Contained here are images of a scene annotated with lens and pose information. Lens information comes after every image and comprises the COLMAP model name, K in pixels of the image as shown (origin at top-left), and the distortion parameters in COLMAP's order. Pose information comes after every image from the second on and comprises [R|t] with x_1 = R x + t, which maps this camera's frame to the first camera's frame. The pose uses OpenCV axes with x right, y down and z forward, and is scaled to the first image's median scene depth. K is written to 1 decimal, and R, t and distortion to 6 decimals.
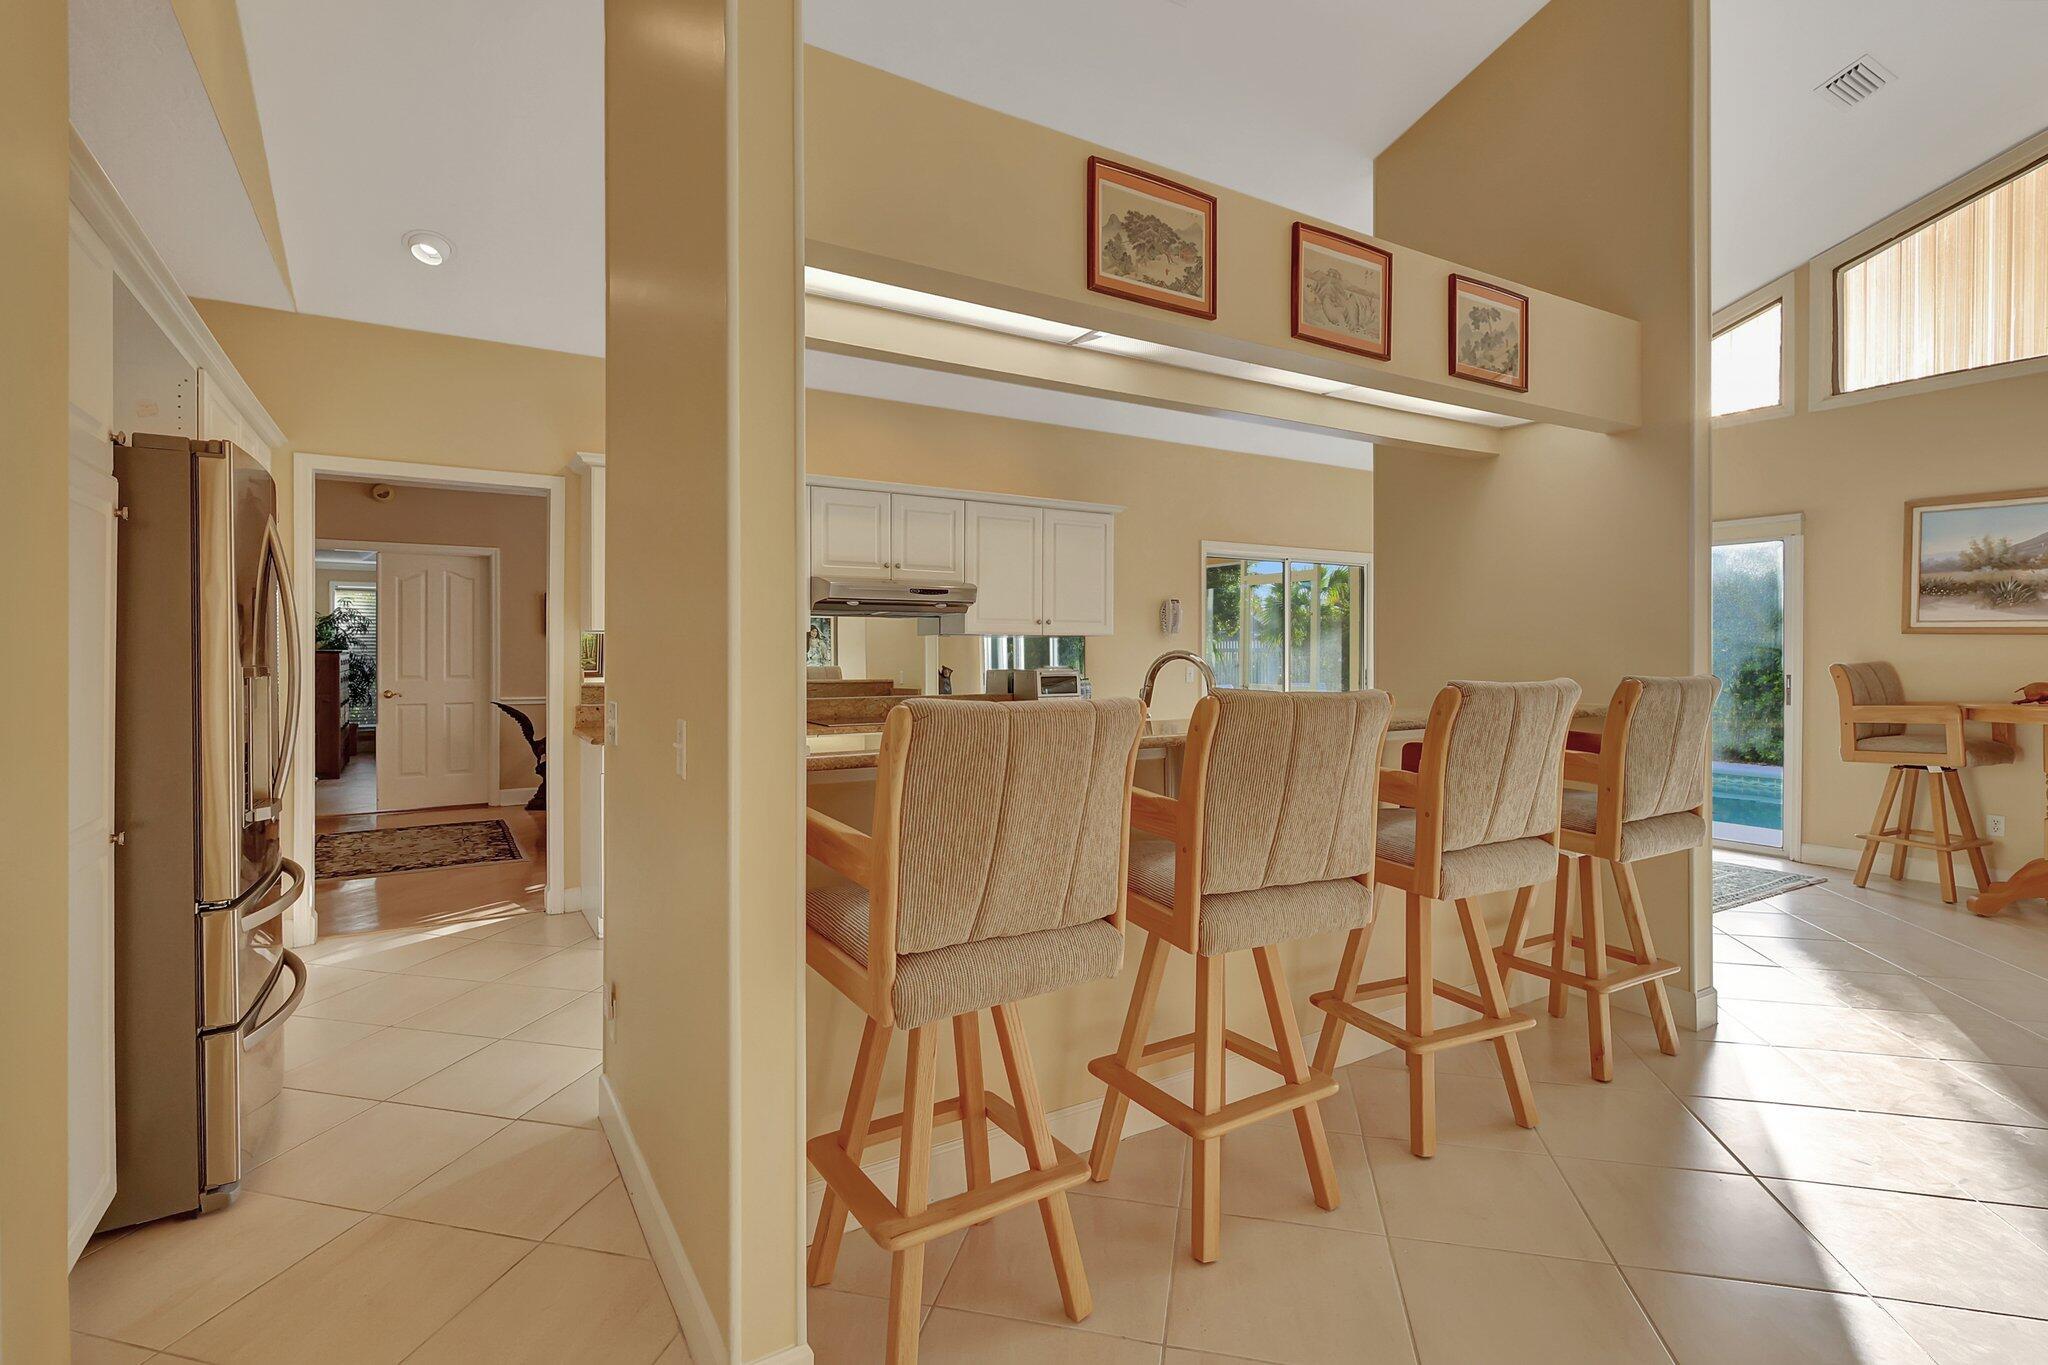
lens RADIAL K [[958.7, 0, 1005.0], [0, 958.7, 651.8], [0, 0, 1]] dist [0.001798, 0.000776]
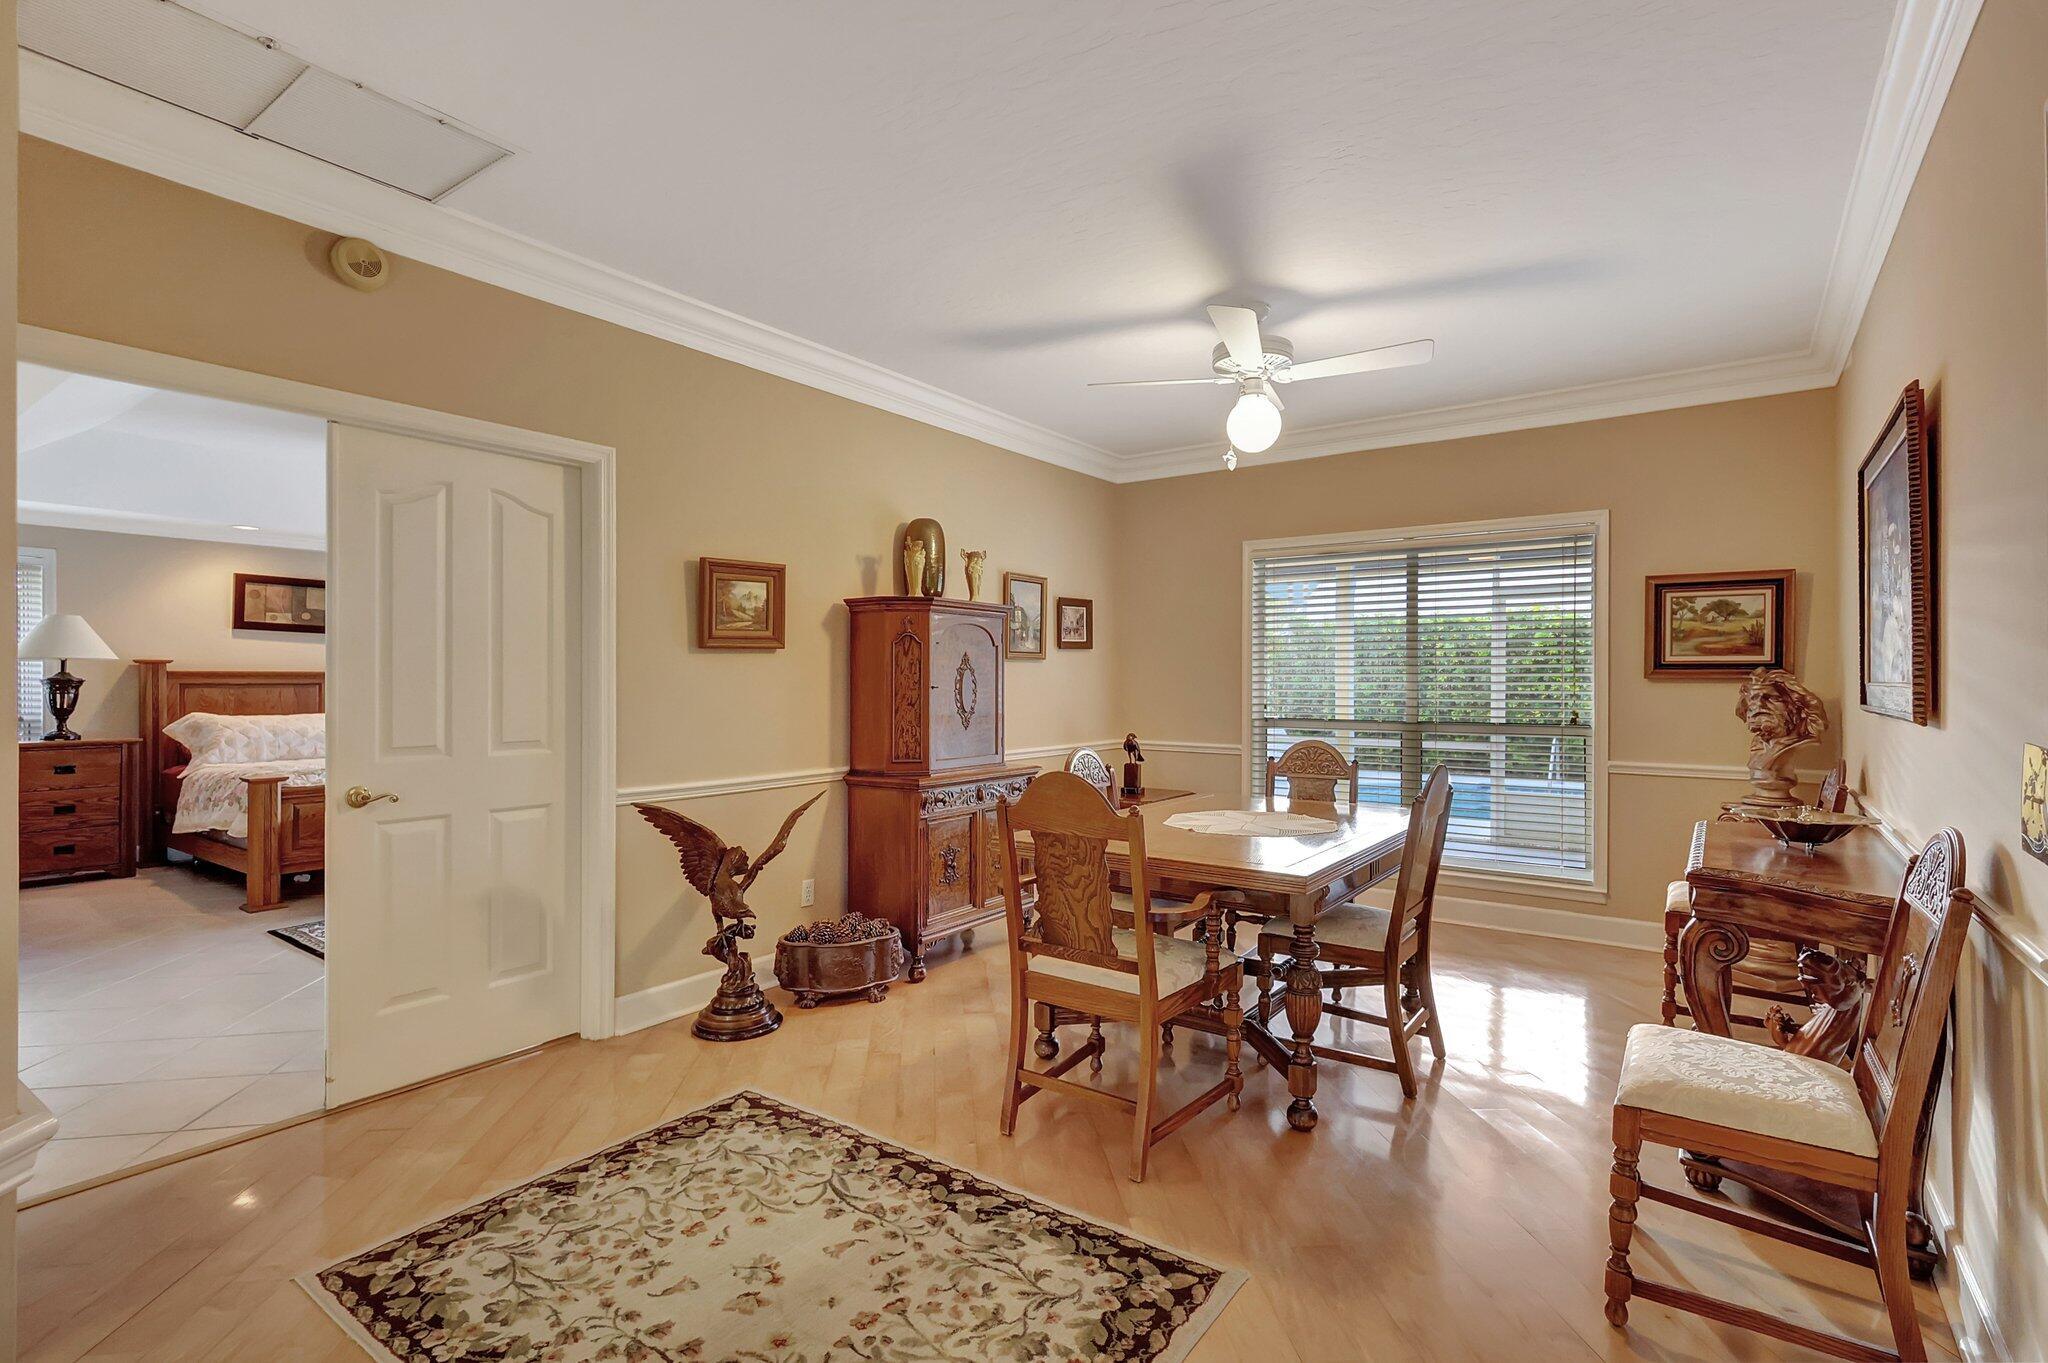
lens RADIAL K [[966.1, 0, 1022.0], [0, 966.1, 679.2], [0, 0, 1]] dist [0.000844, 0.000911]
pose [[0.920421, -0.000275, 0.390929, -0.827370], [0.000574, 1.000000, -0.000647, -0.003166], [-0.390928, 0.000820, 0.920421, 0.812694]]
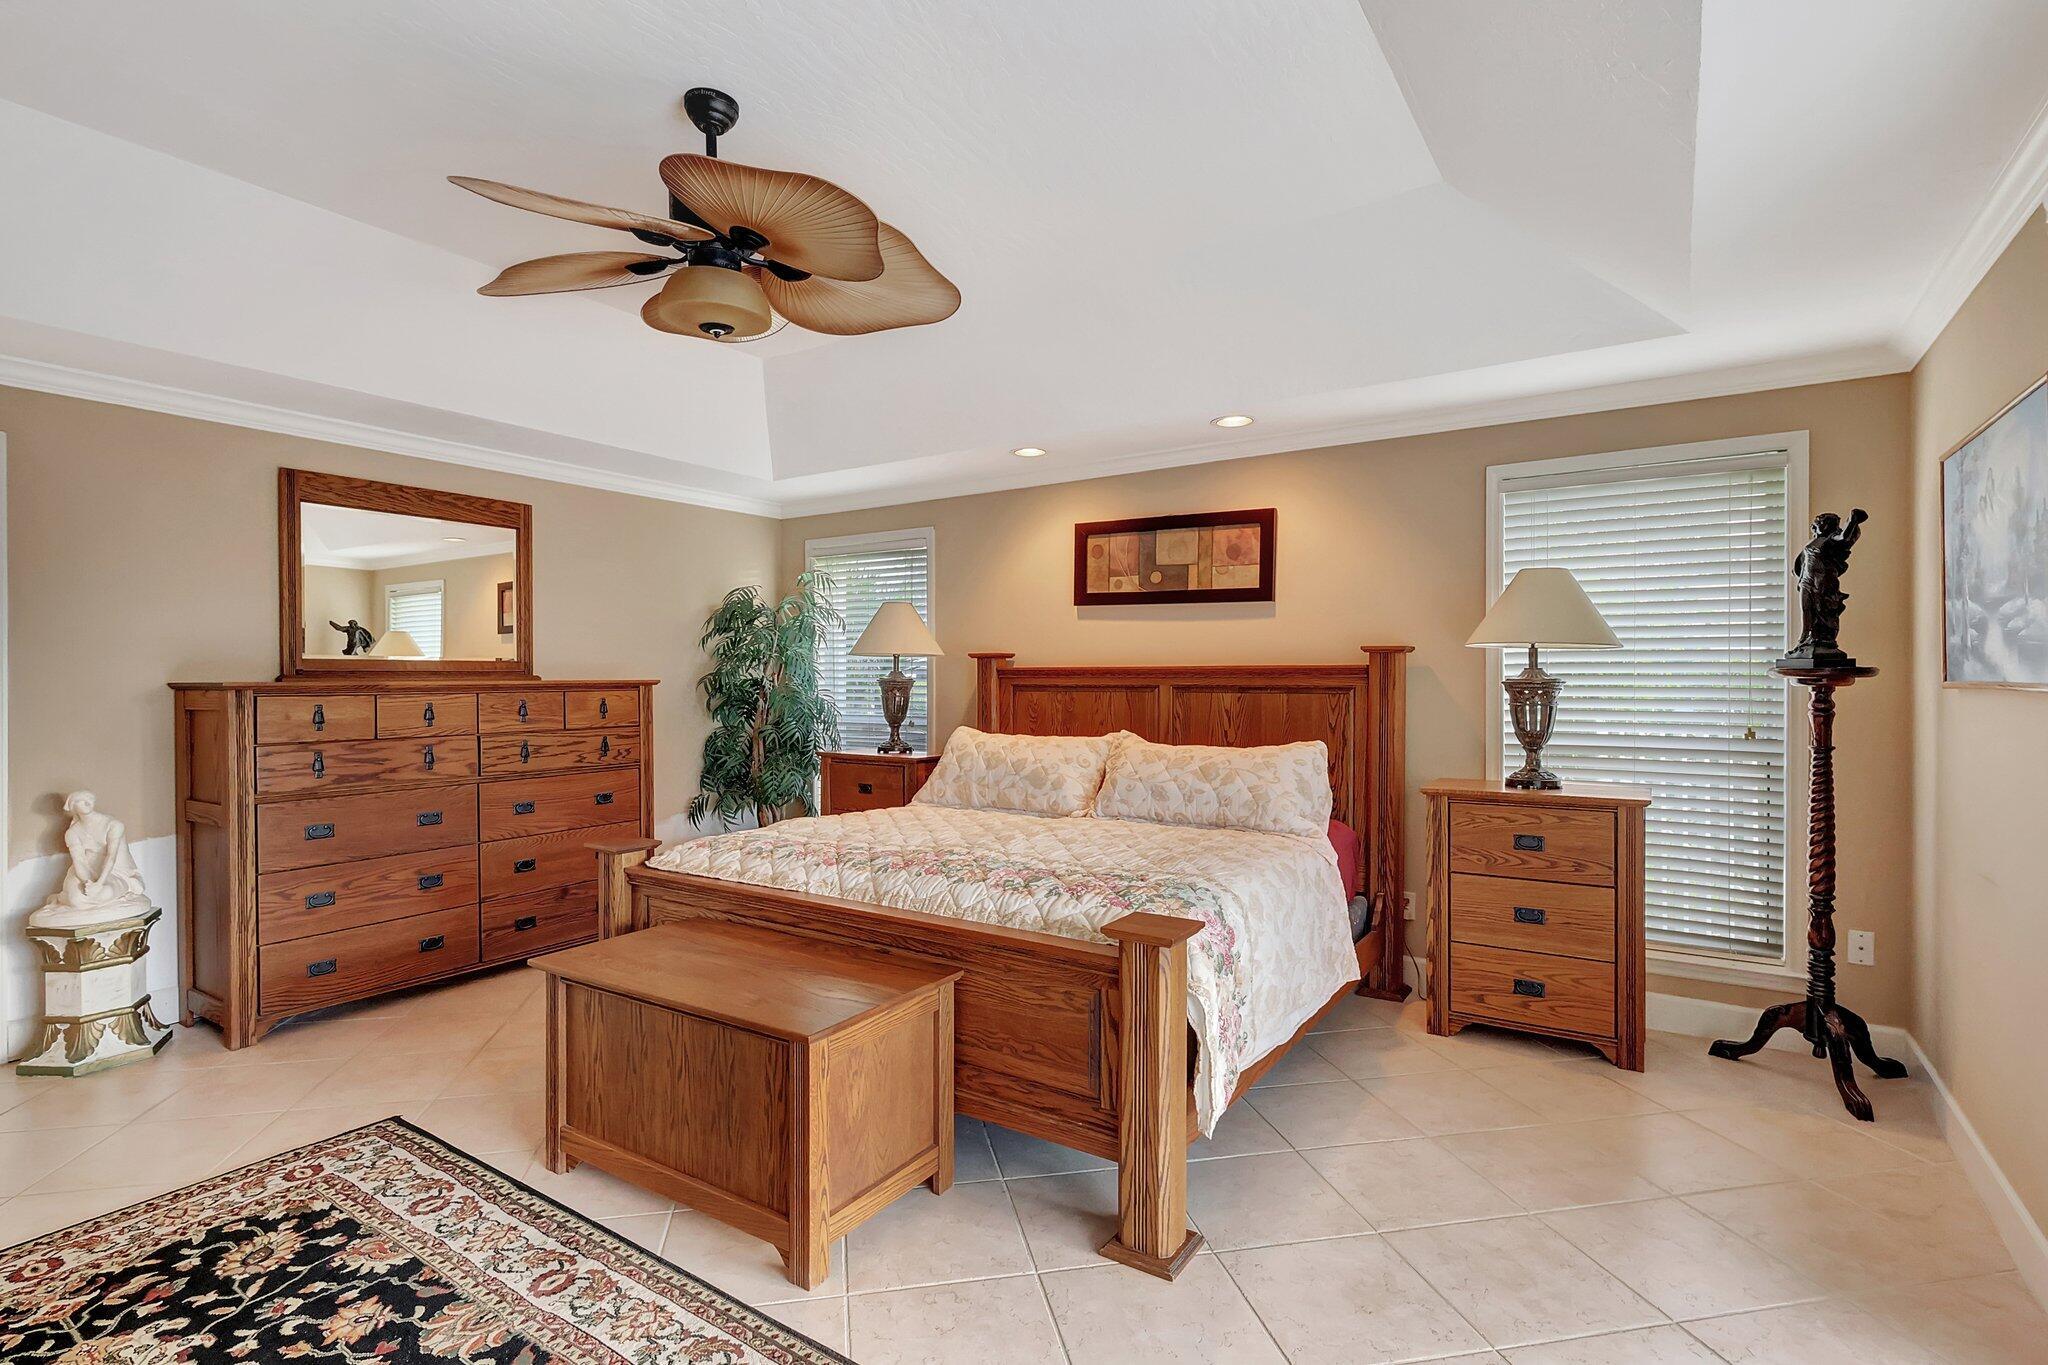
lens RADIAL K [[966.1, 0, 1022.0], [0, 966.1, 680.2], [0, 0, 1]] dist [0.000844, 0.000911]
pose [[0.421954, 0.001109, -0.906617, -0.472073], [0.000507, 0.999999, 0.001459, -0.005069], [0.906617, -0.001075, 0.421953, 2.130306]]
